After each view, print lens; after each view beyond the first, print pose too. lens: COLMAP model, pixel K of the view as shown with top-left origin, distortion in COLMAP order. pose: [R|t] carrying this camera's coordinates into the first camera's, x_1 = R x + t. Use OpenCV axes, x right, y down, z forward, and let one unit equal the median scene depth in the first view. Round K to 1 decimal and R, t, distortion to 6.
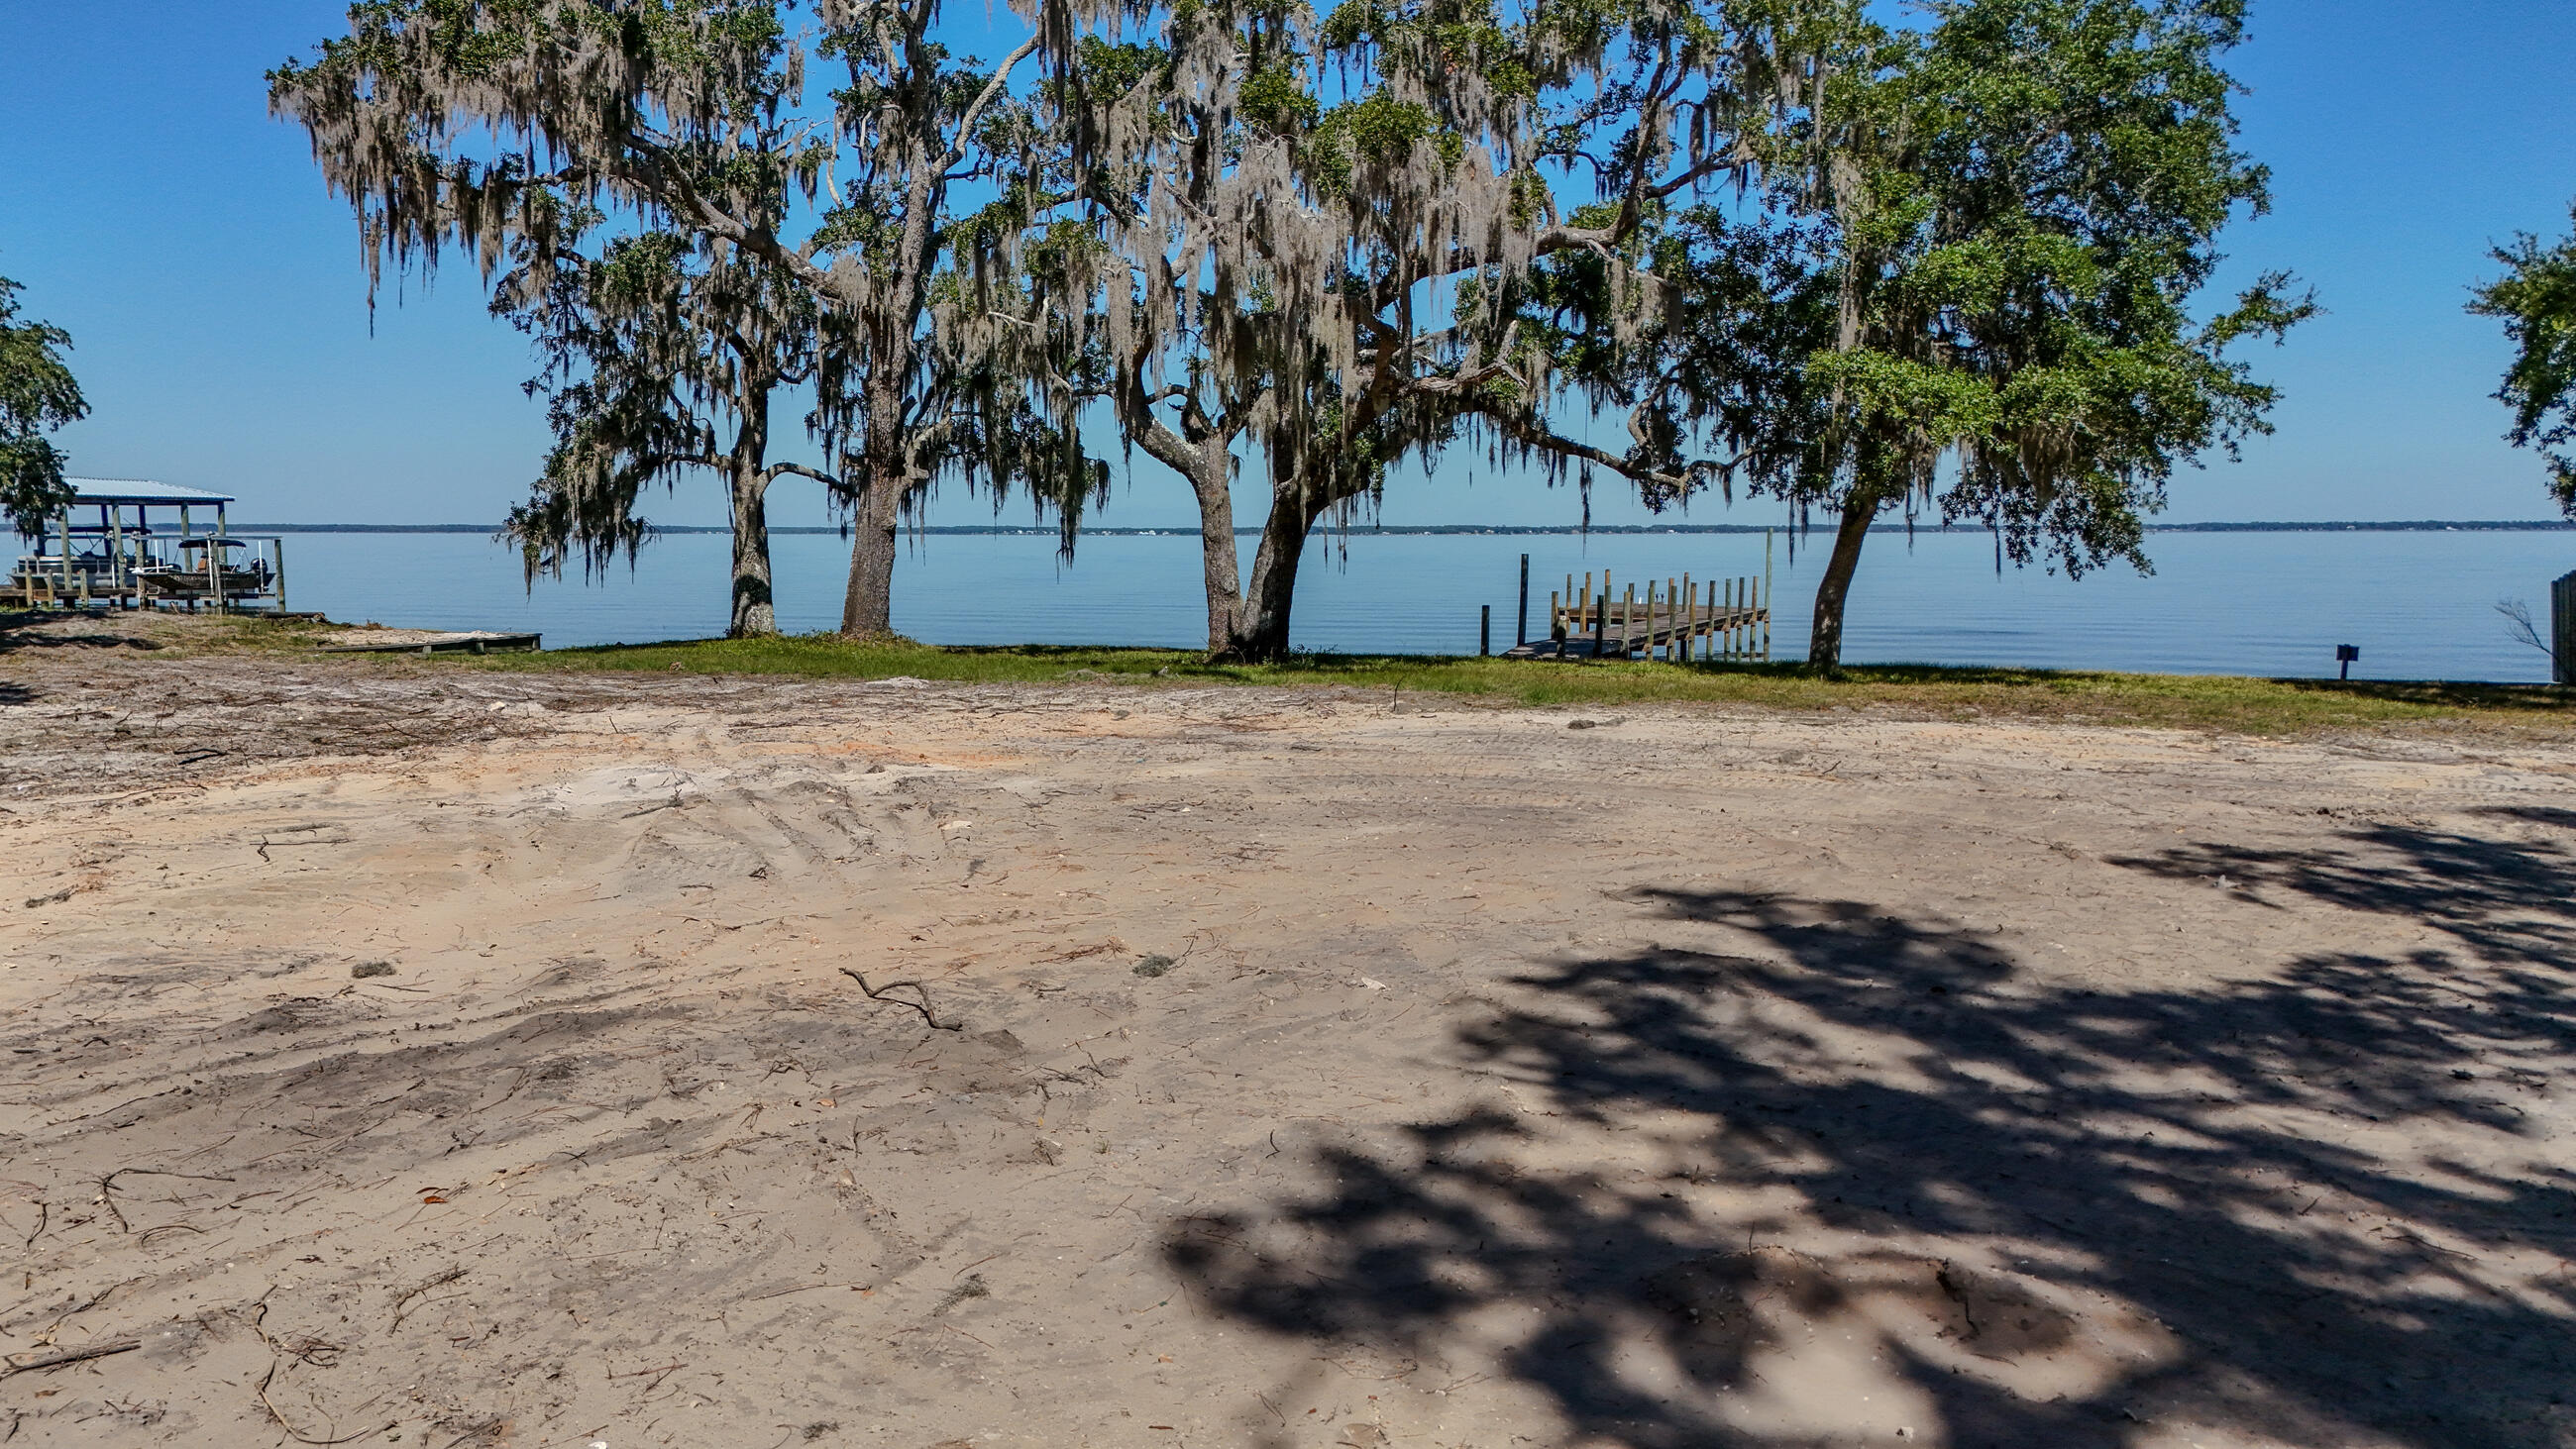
lens RADIAL K [[1884.4, 0, 1297.0], [0, 1884.4, 752.2], [0, 0, 1]] dist [0.133928, -0.205672]
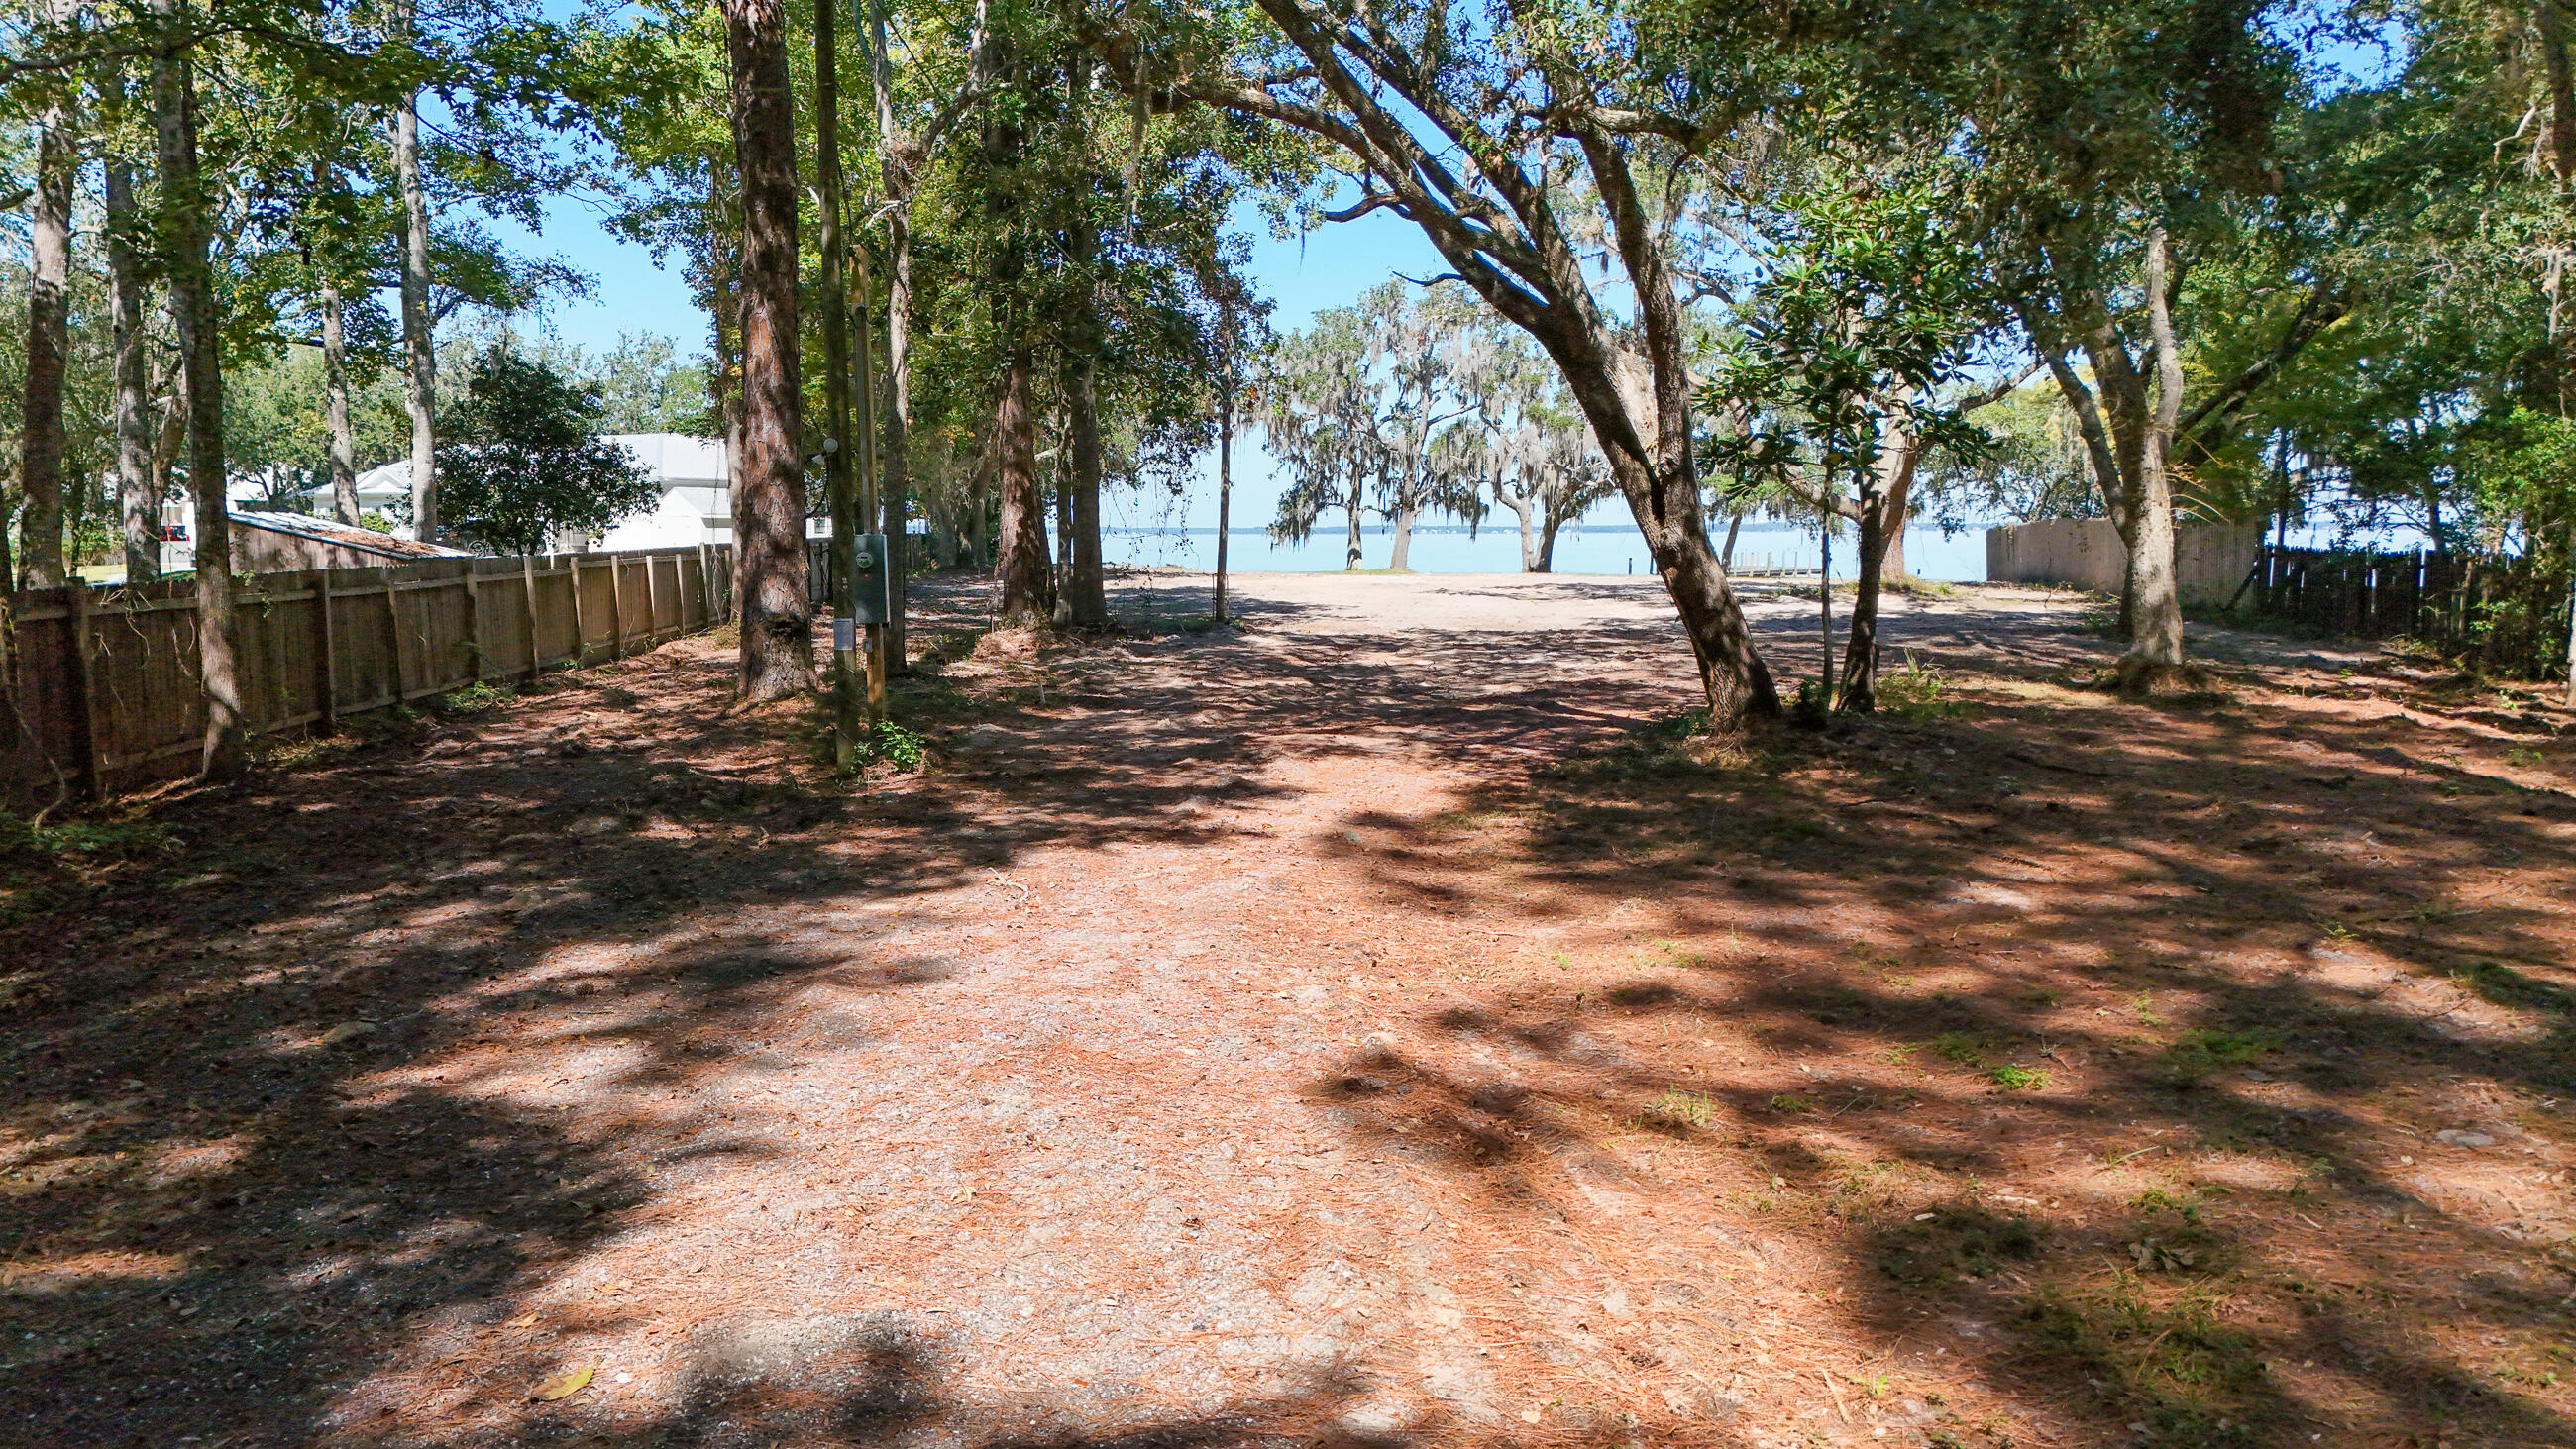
lens RADIAL K [[1884.4, 0, 1297.0], [0, 1884.4, 752.2], [0, 0, 1]] dist [0.133928, -0.205672]
pose [[0.977879, 0.023997, -0.207789, 0.219817], [-0.023813, 0.999711, 0.003388, 0.214974], [0.207810, 0.001635, 0.978168, -1.851307]]
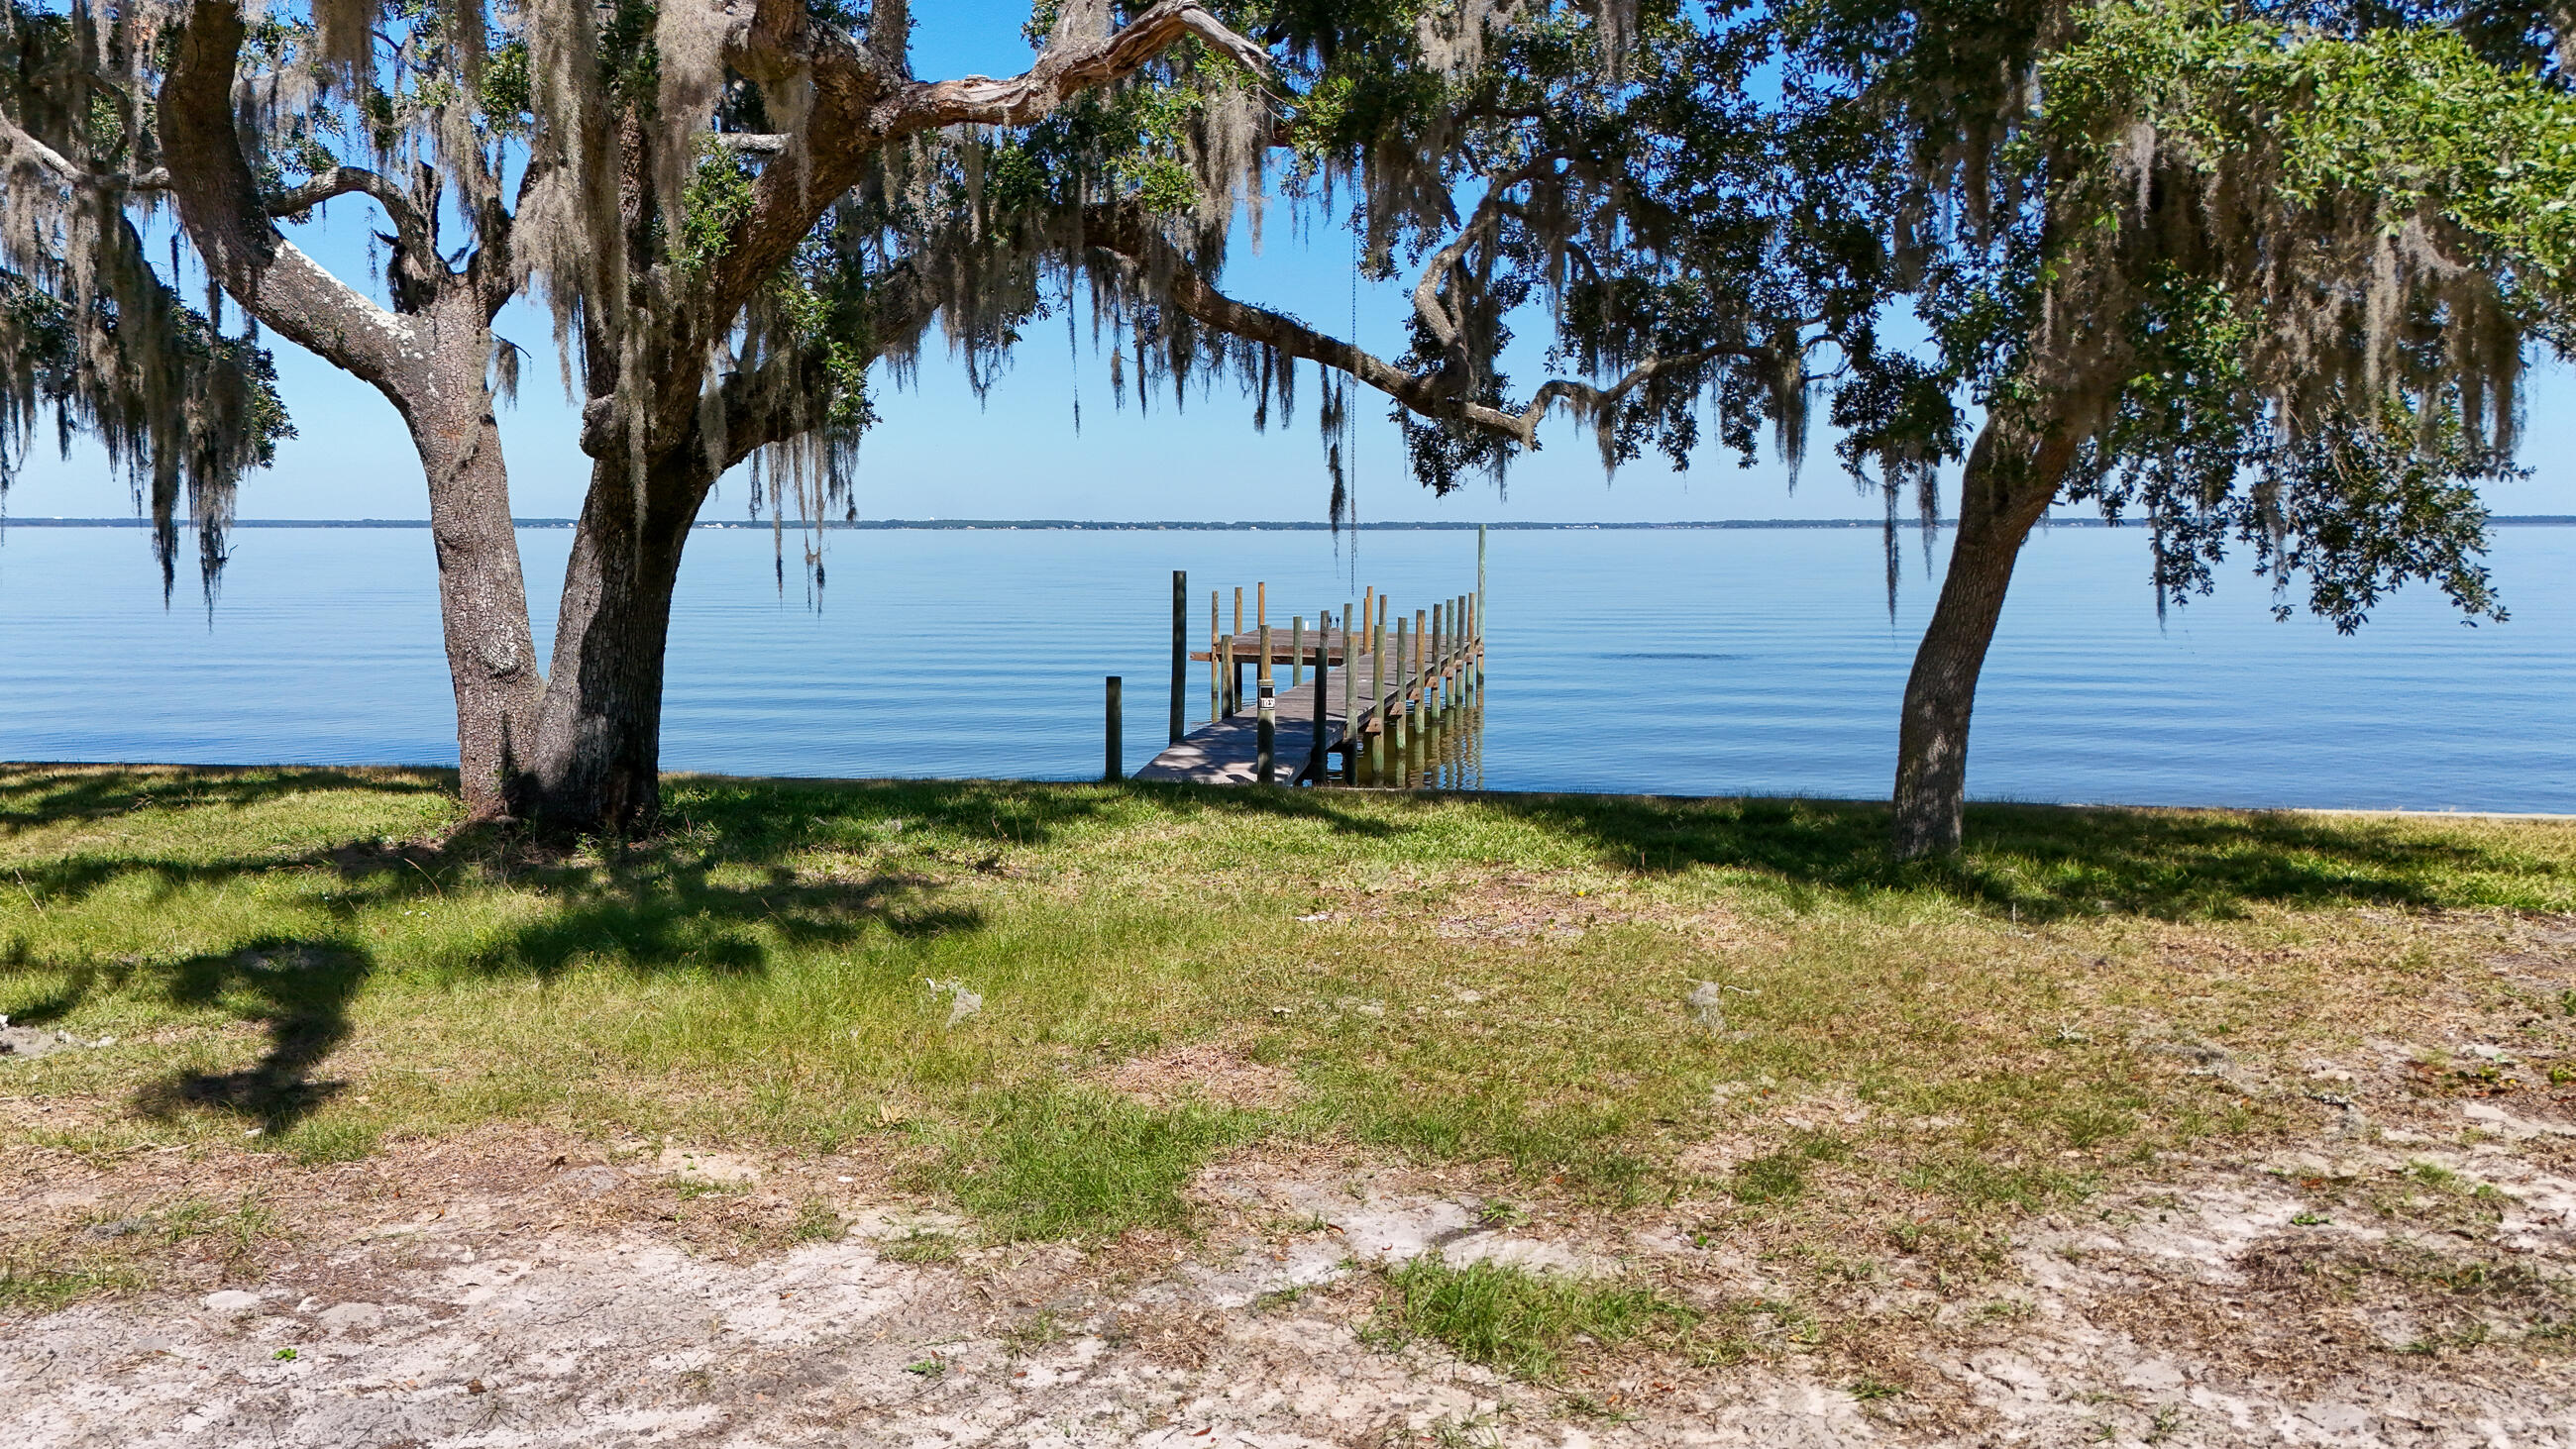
lens RADIAL K [[1884.4, 0, 1297.0], [0, 1884.4, 752.2], [0, 0, 1]] dist [0.133928, -0.205672]
pose [[0.976804, -0.025076, 0.212661, 0.044477], [0.024561, 0.999685, 0.005064, -0.064310], [-0.212721, 0.000277, 0.977113, 0.547135]]
